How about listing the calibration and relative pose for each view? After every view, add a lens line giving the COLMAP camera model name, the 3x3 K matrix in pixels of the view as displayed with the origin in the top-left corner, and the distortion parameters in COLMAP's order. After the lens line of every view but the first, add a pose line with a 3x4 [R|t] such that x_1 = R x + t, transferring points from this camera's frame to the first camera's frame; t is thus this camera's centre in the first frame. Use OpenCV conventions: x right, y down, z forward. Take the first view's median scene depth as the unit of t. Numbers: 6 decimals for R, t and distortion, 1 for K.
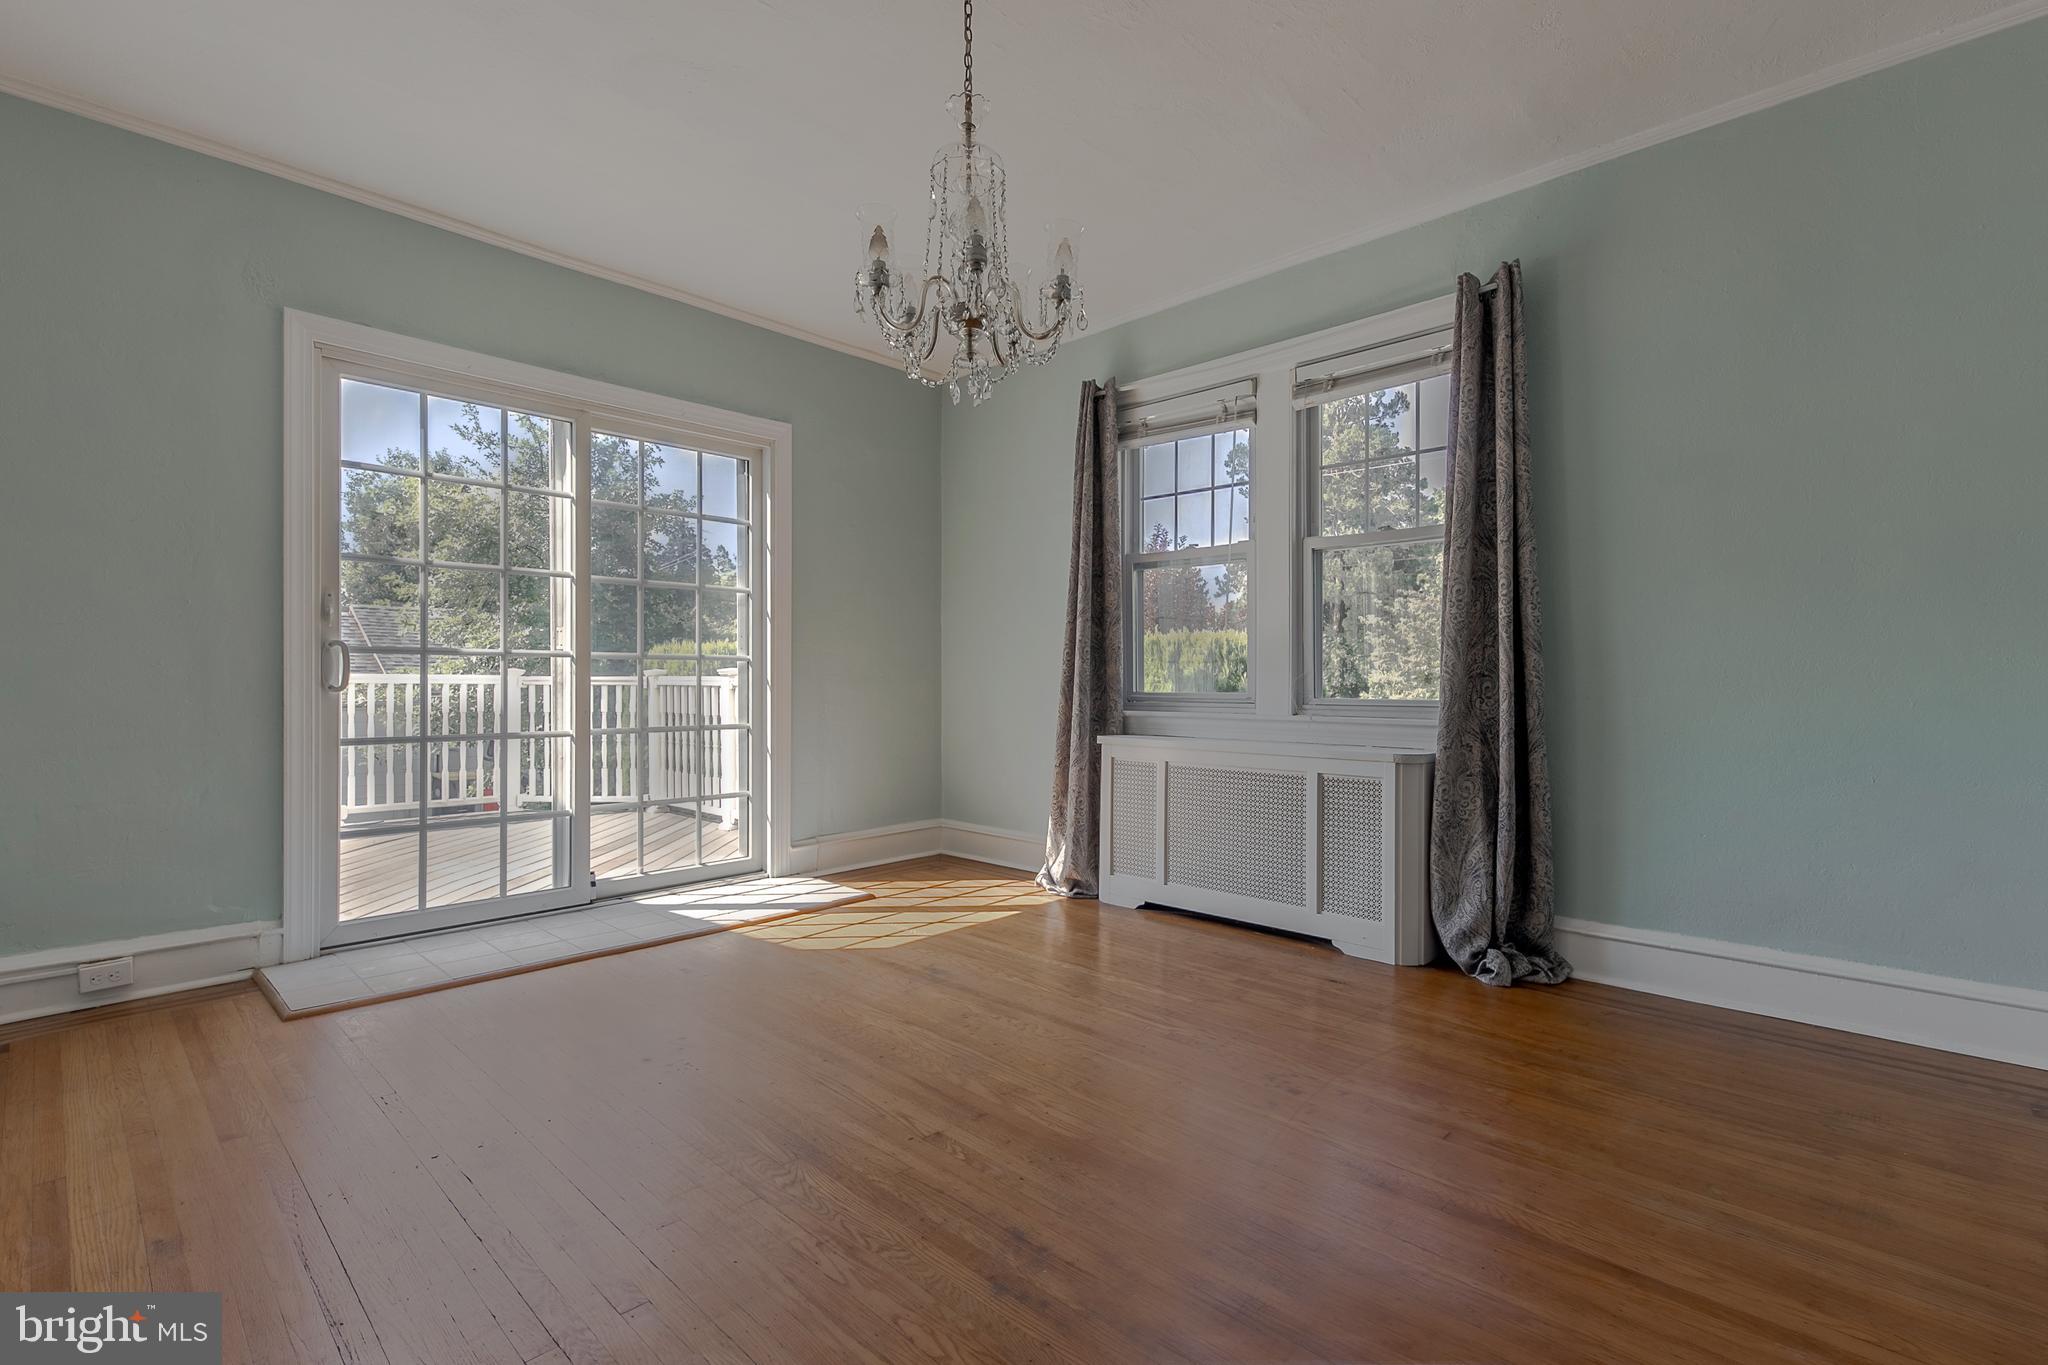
lens RADIAL K [[932.6, 0, 1024.0], [0, 932.6, 682.5], [0, 0, 1]] dist [-0.000255, -0.000166]
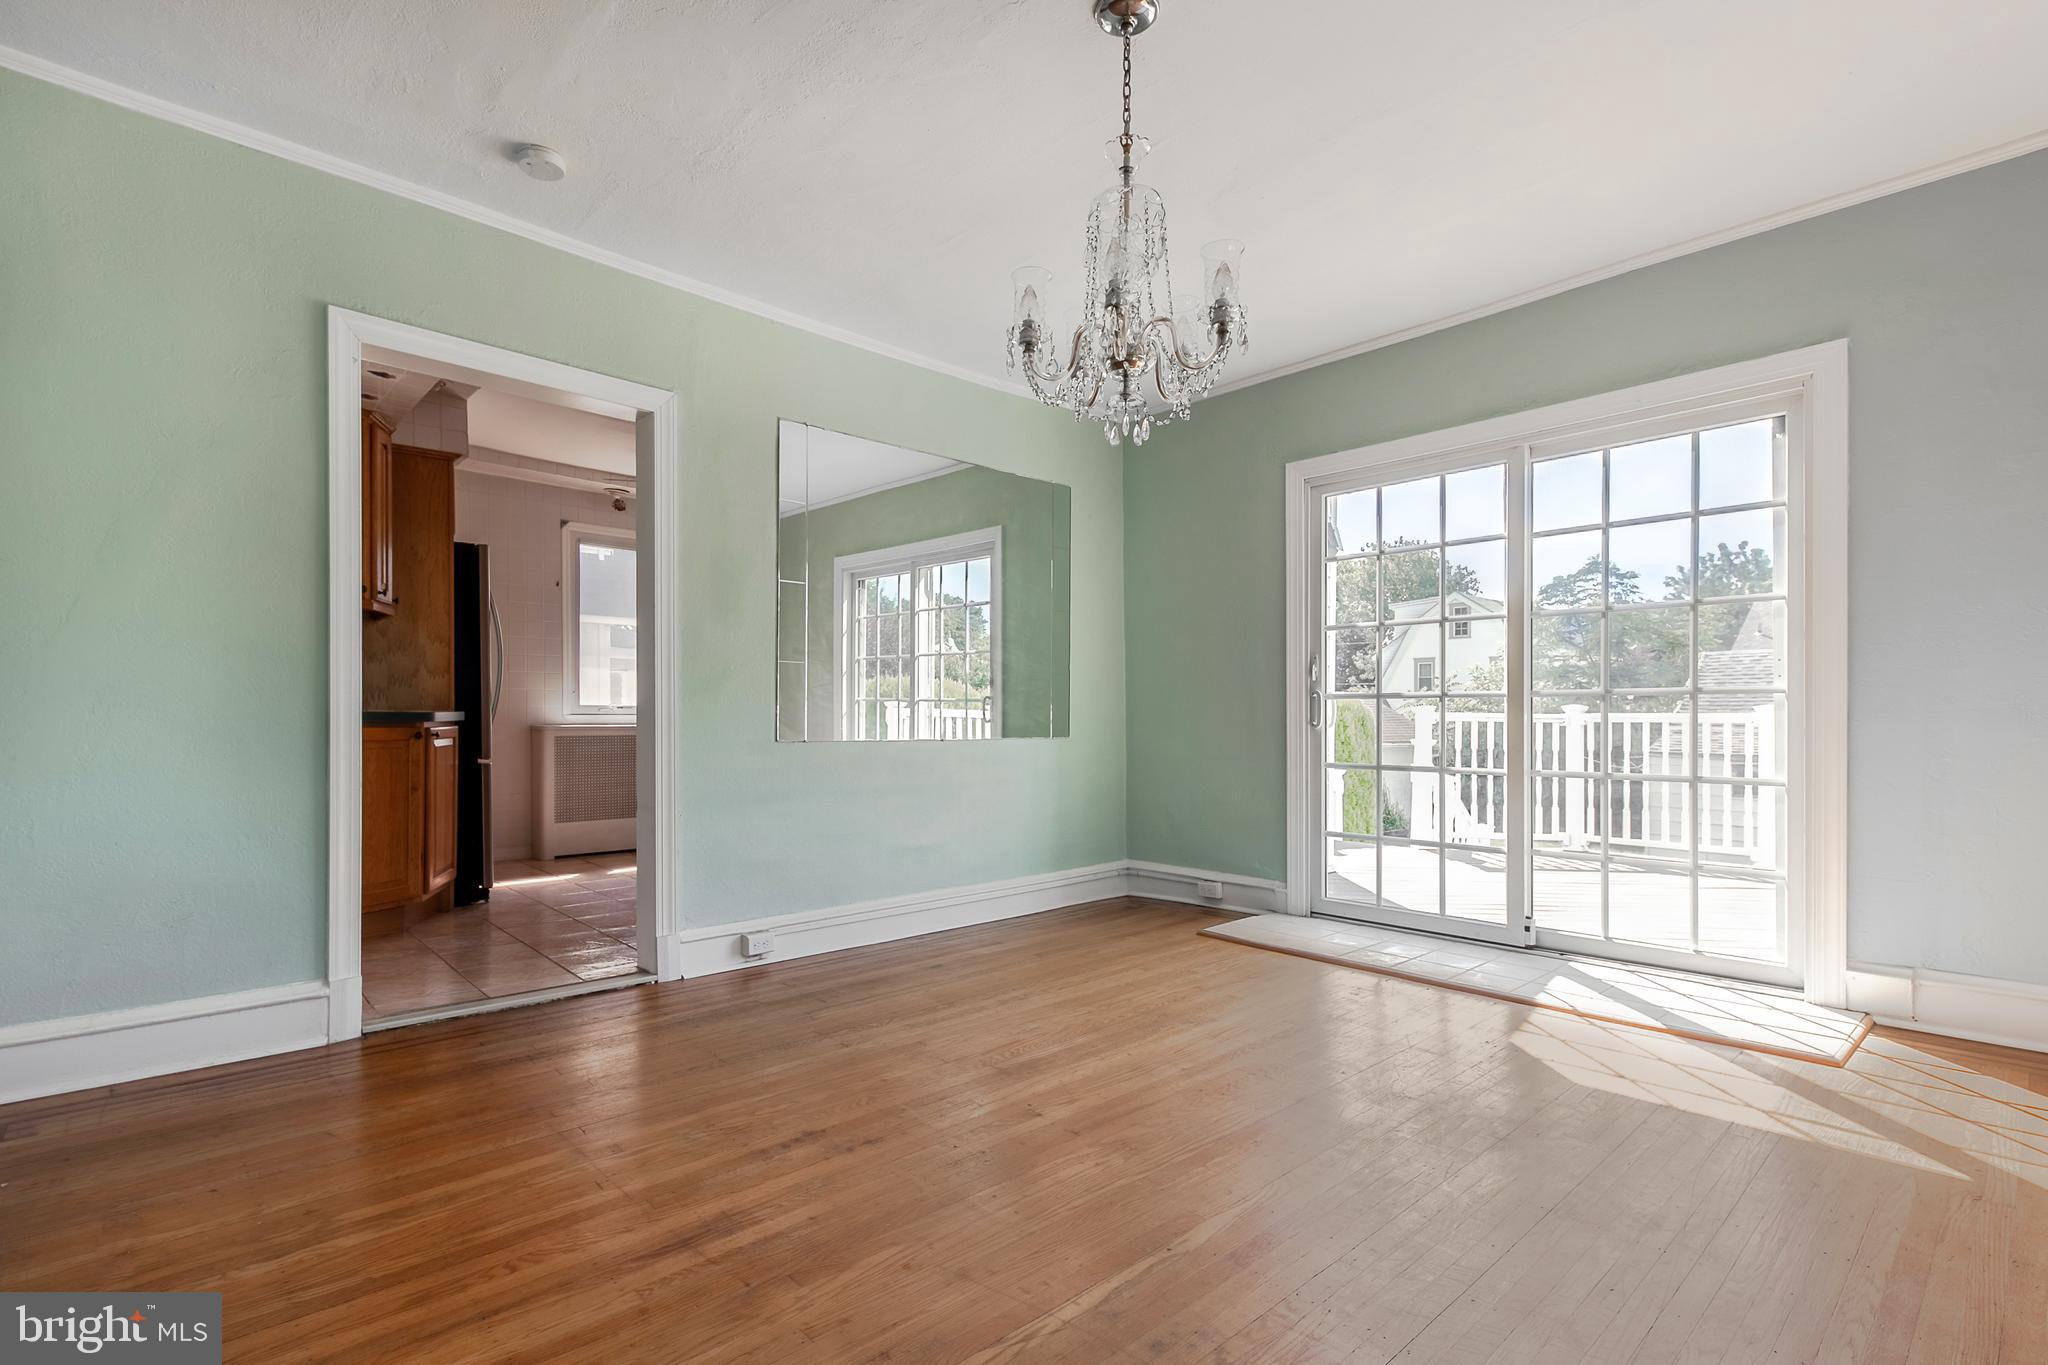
lens RADIAL K [[914.1, 0, 1026.7], [0, 914.1, 723.6], [0, 0, 1]] dist [-0.000276, -0.000091]
pose [[-0.051831, 0.003642, -0.998649, 0.546581], [-0.001377, 0.999992, 0.003718, -0.001141], [0.998655, 0.001568, -0.051825, 0.553759]]
